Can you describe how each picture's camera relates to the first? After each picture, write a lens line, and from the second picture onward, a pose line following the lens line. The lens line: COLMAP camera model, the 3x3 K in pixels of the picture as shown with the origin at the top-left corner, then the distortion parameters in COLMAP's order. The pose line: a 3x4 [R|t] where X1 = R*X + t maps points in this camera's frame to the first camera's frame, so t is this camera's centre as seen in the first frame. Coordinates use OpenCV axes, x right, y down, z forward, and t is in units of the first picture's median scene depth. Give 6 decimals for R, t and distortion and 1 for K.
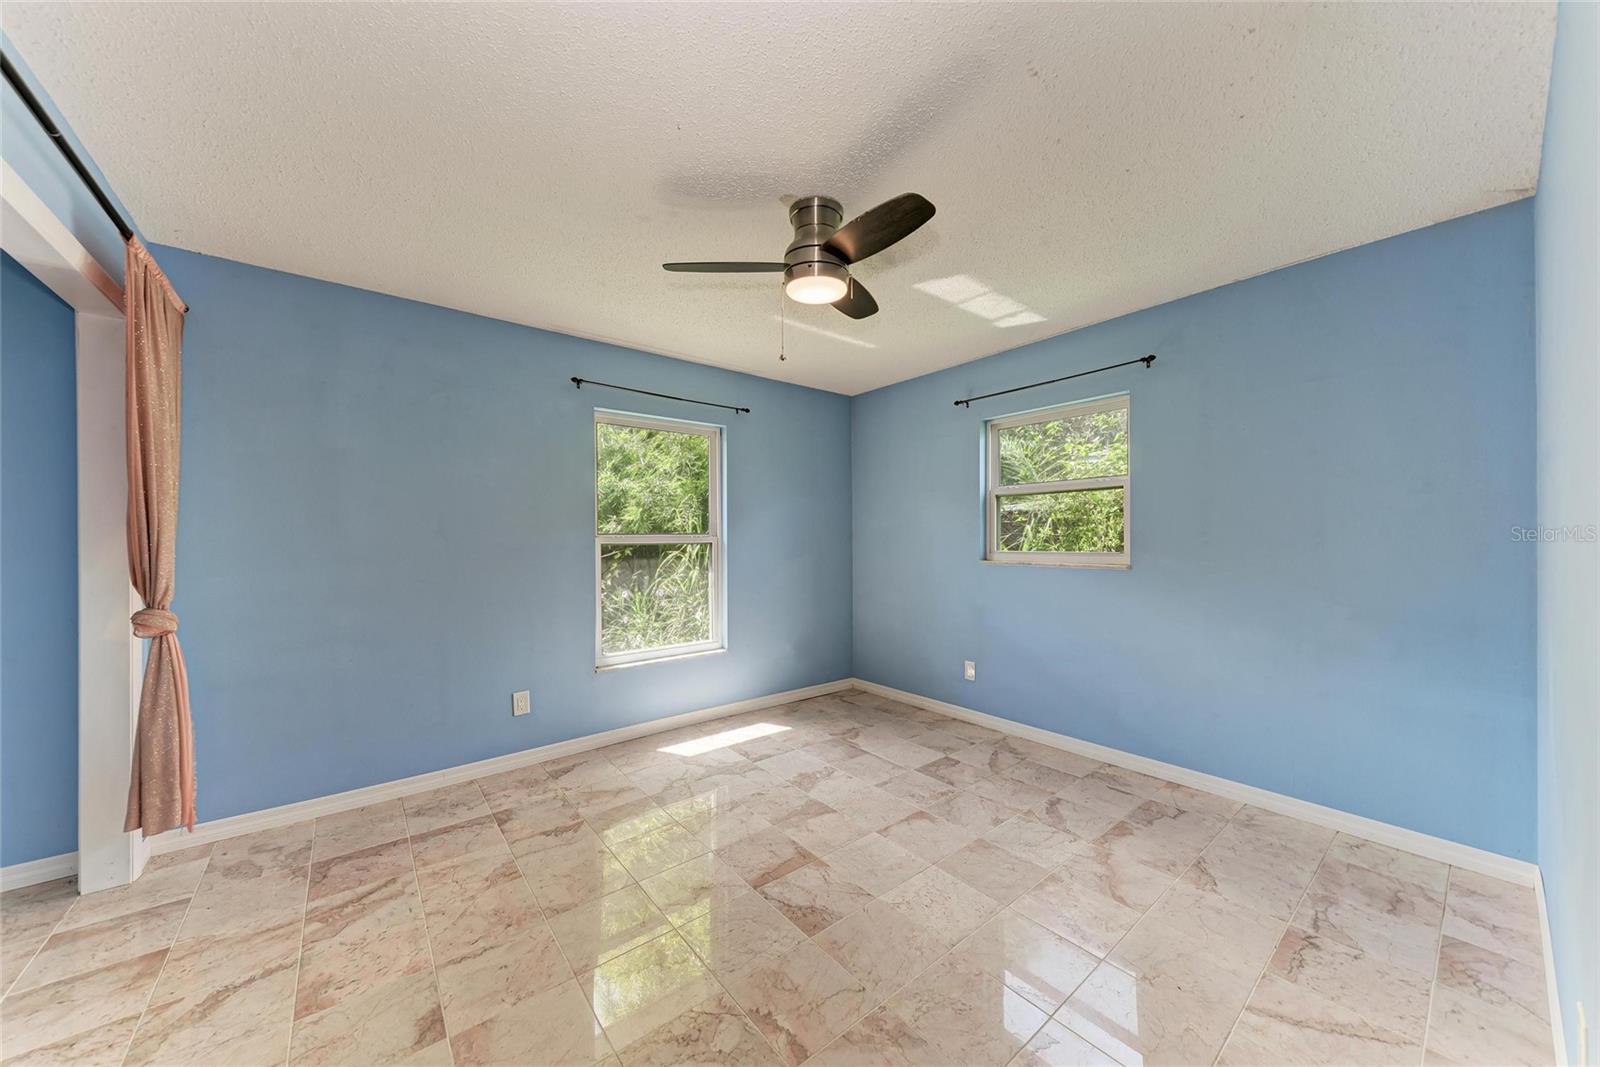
lens RADIAL K [[549.9, 0, 826.3], [0, 549.9, 541.7], [0, 0, 1]] dist [0.015509, -0.003927]
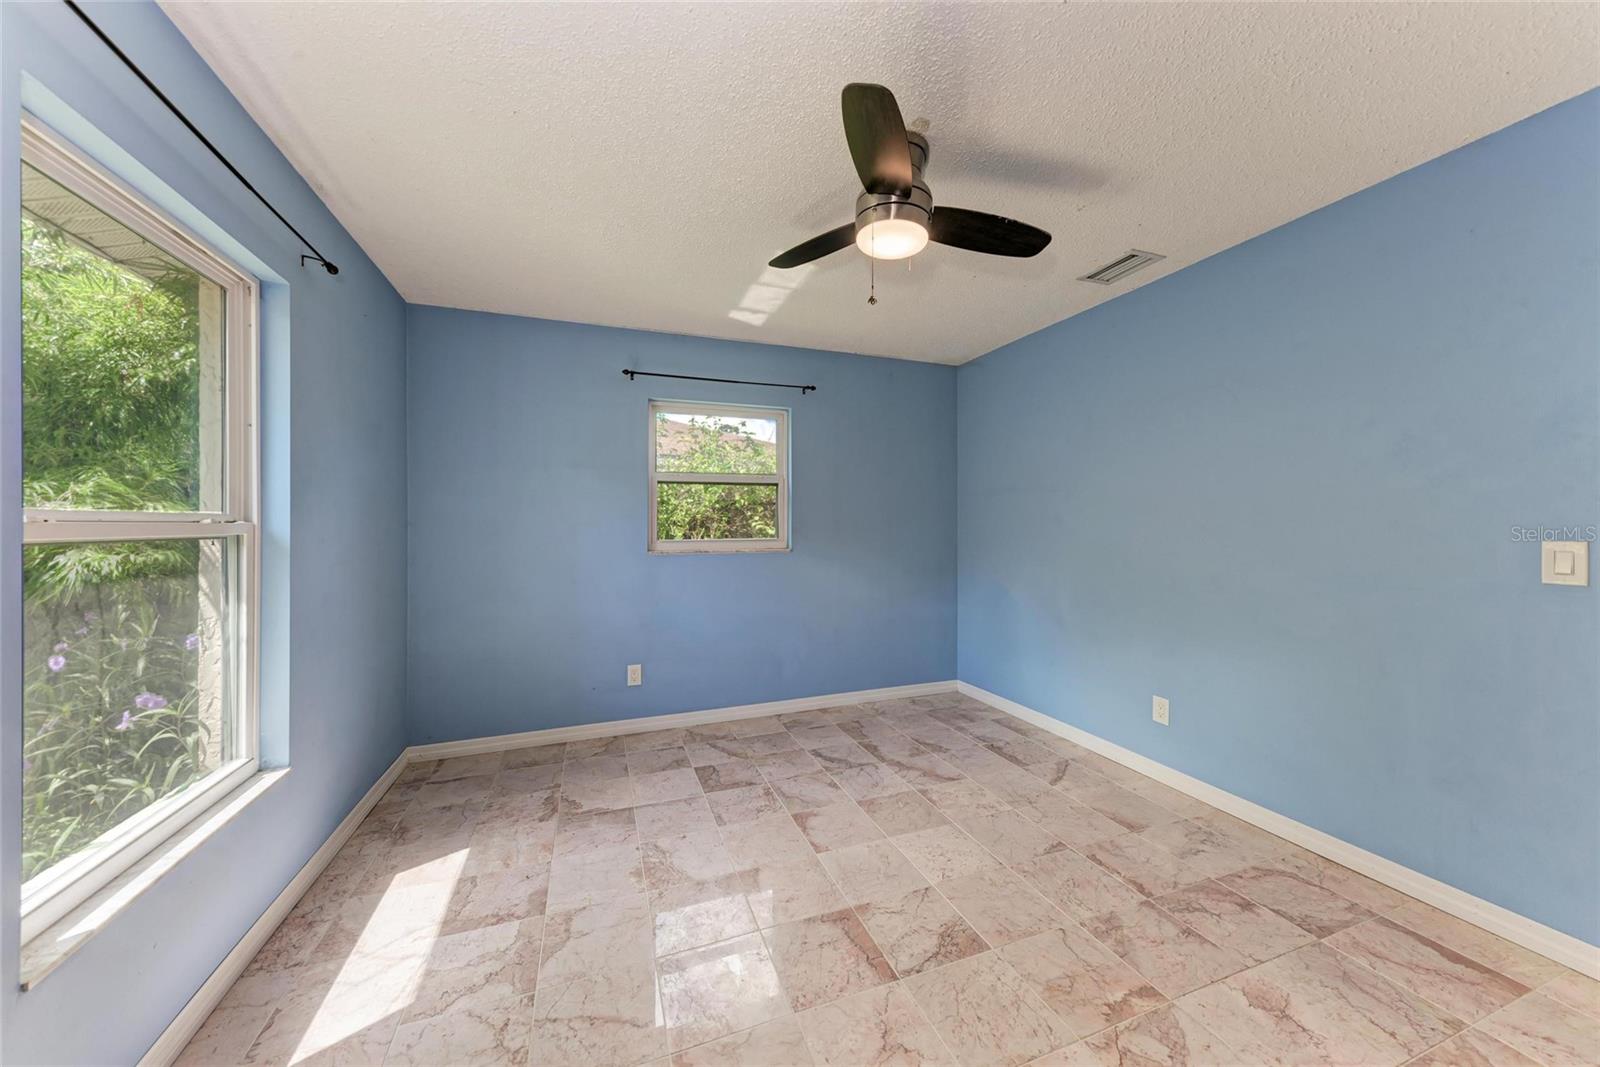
lens RADIAL K [[549.9, 0, 762.7], [0, 549.9, 532.3], [0, 0, 1]] dist [0.015509, -0.003927]
pose [[0.359969, -0.007937, 0.932930, -0.732118], [0.010392, 0.999936, 0.004497, 0.001046], [-0.932906, 0.008076, 0.360029, 0.715735]]
